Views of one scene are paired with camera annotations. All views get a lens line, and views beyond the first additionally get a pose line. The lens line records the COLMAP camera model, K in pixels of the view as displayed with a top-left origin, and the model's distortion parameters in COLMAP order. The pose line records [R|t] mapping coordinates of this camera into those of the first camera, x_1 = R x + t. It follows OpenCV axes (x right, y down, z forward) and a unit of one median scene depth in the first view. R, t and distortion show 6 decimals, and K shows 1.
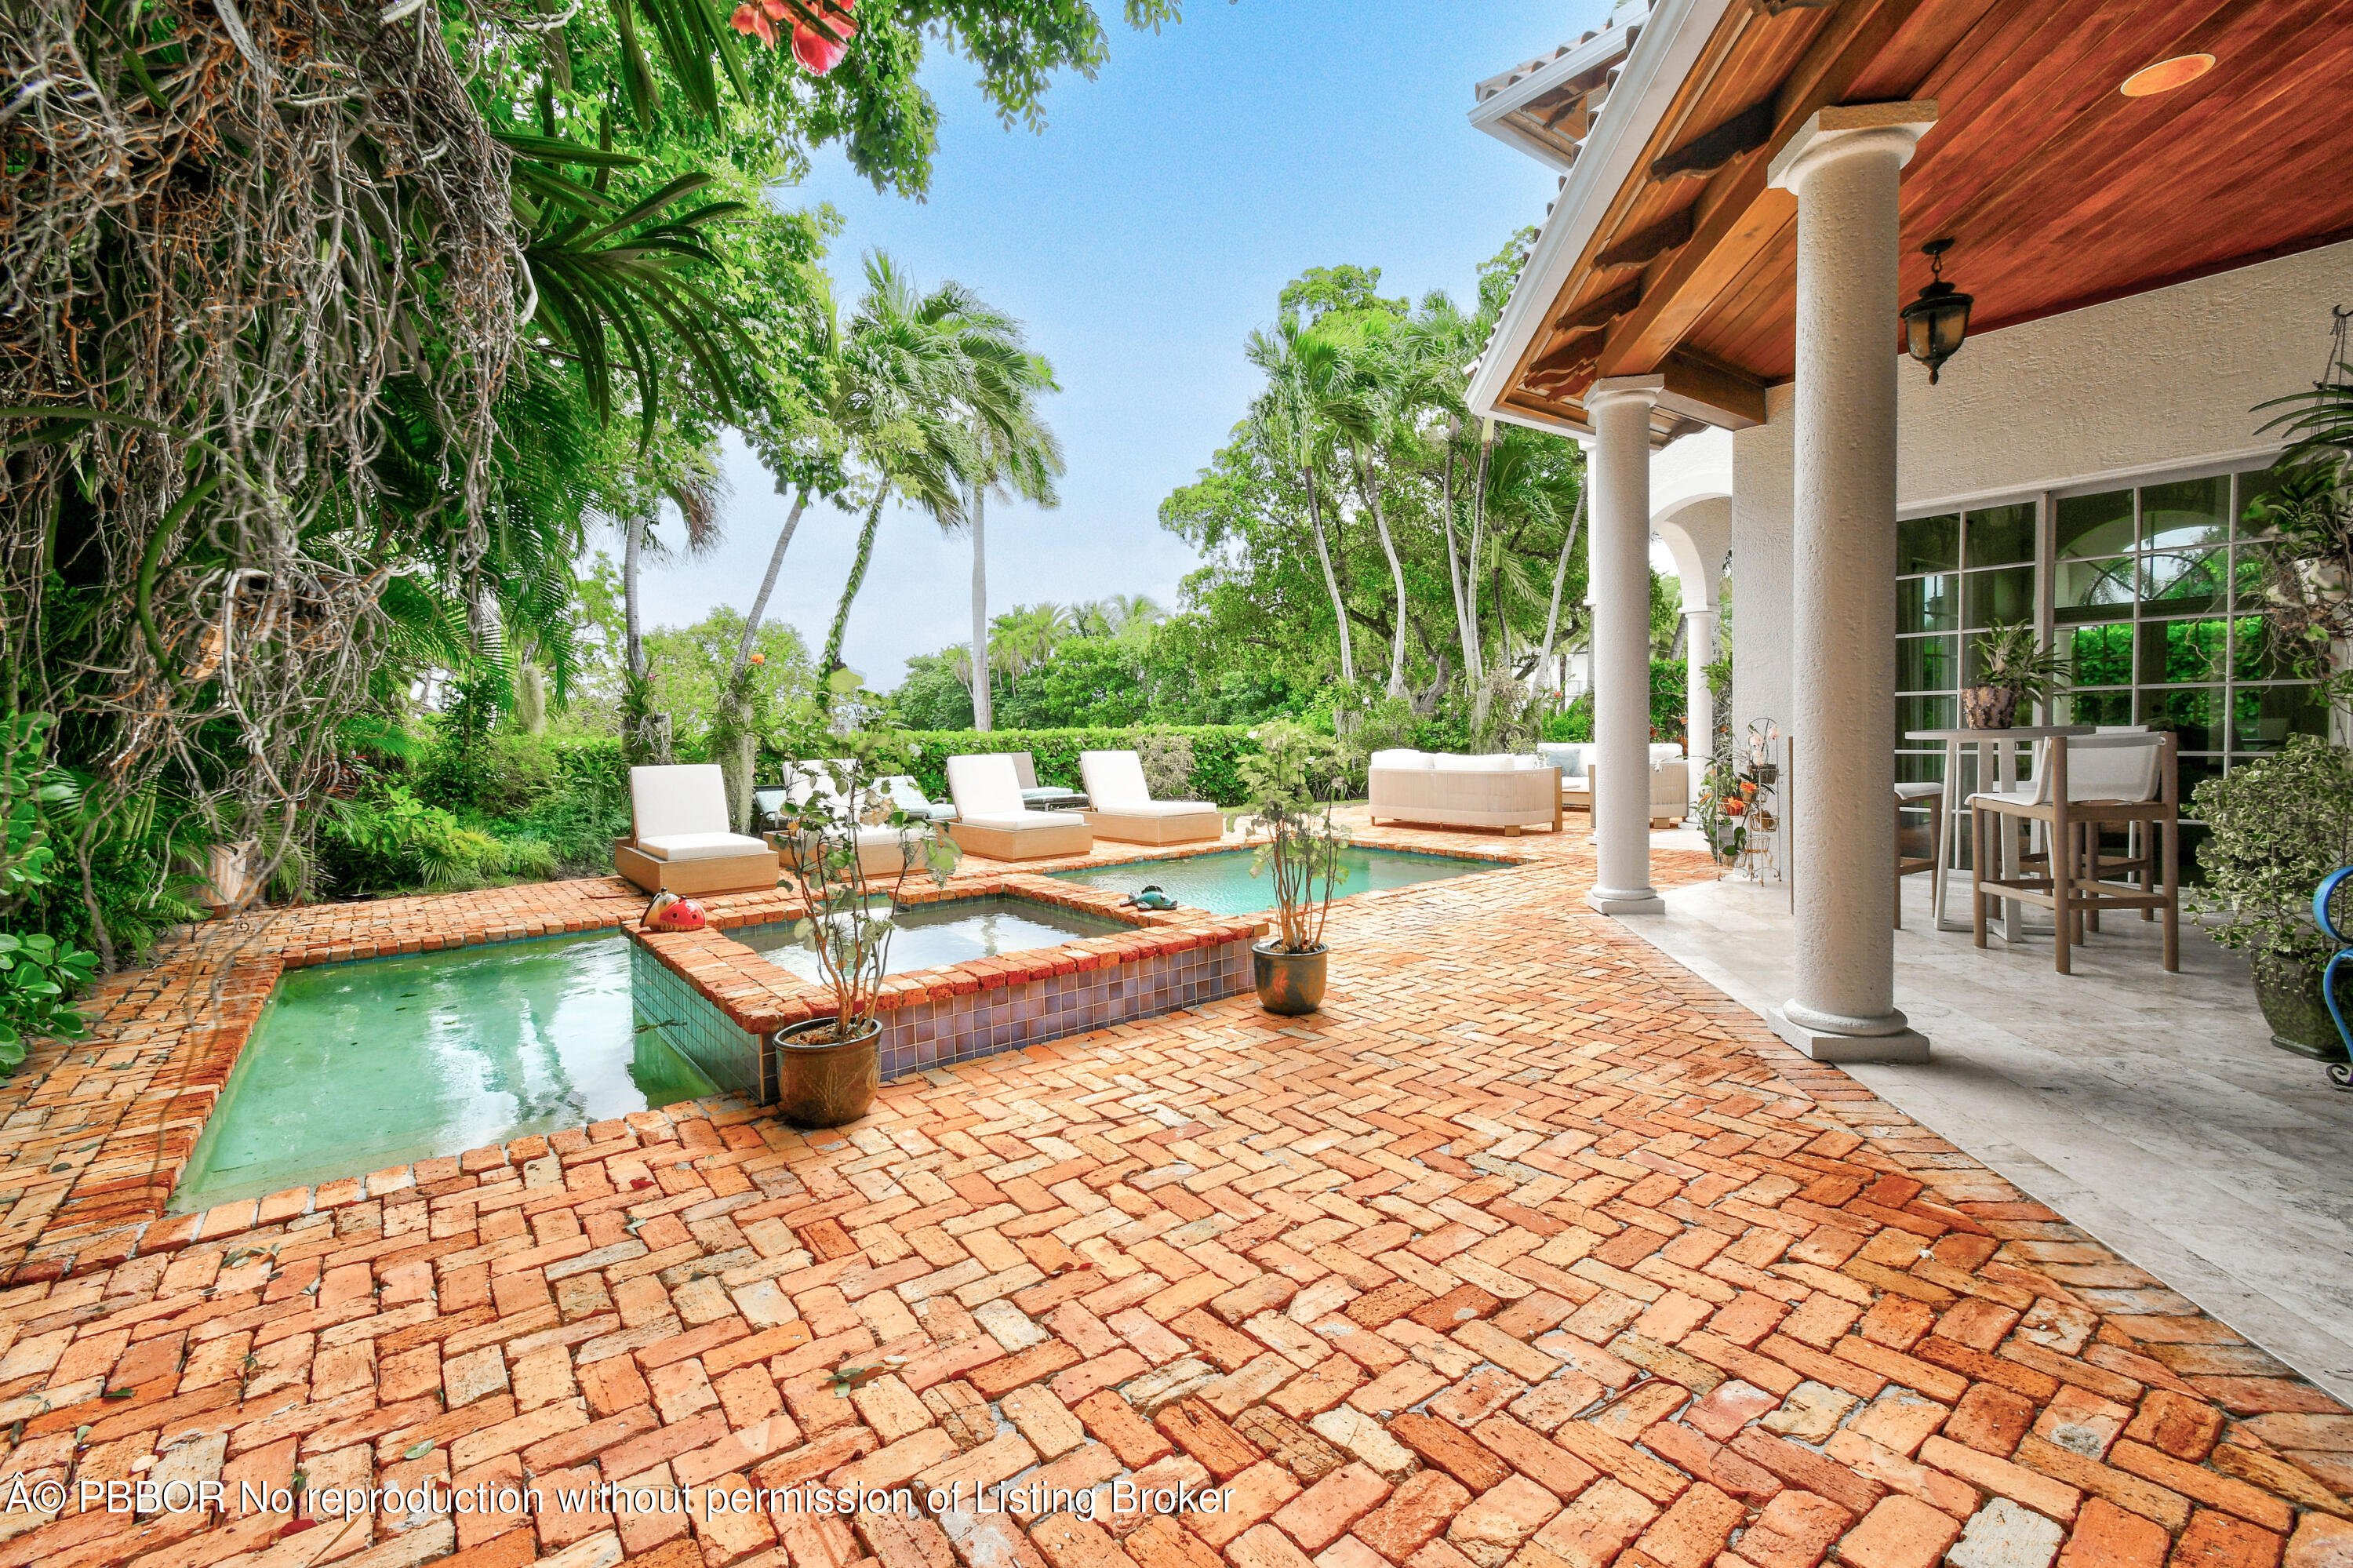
lens RADIAL K [[1047.4, 0, 1176.5], [0, 1047.4, 784.0], [0, 0, 1]] dist [0.029132, -0.010529]
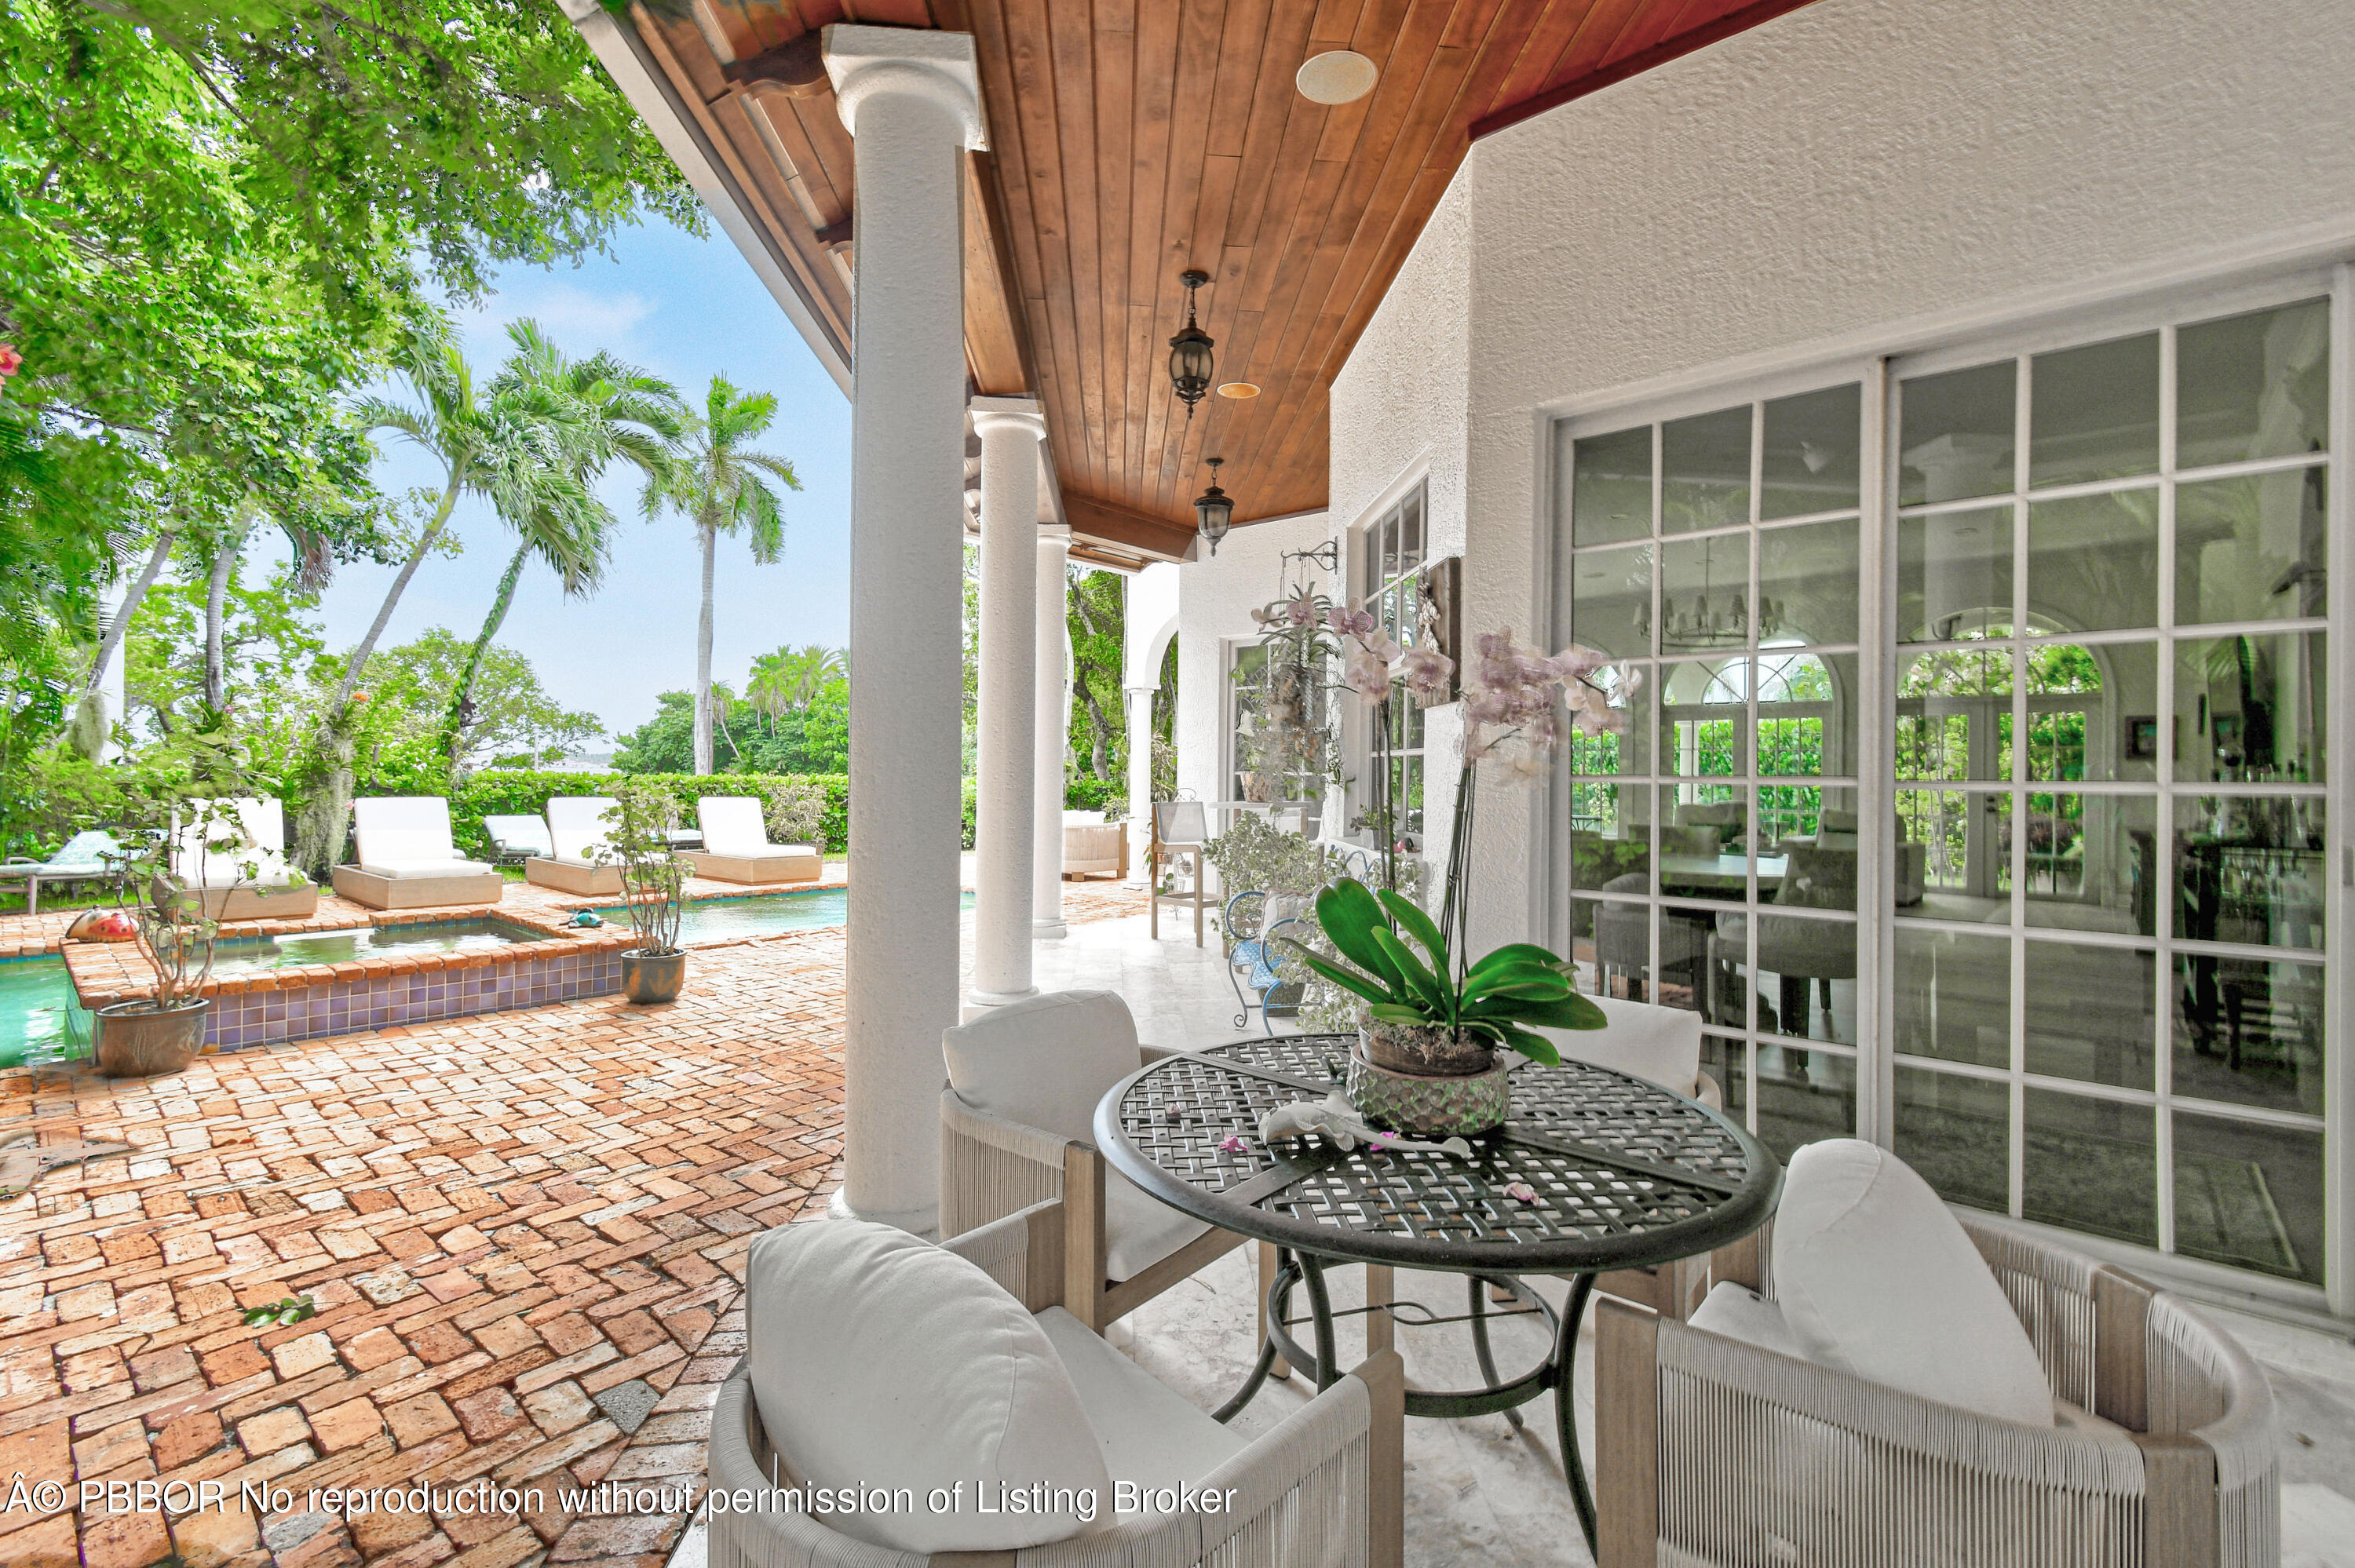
lens RADIAL K [[1048.1, 0, 1177.5], [0, 1048.1, 784.0], [0, 0, 1]] dist [0.029132, -0.010529]
pose [[0.981186, 0.034053, 0.190036, 0.504712], [-0.024586, 0.998347, -0.051955, -0.000608], [-0.191491, 0.046306, 0.980401, -0.422208]]
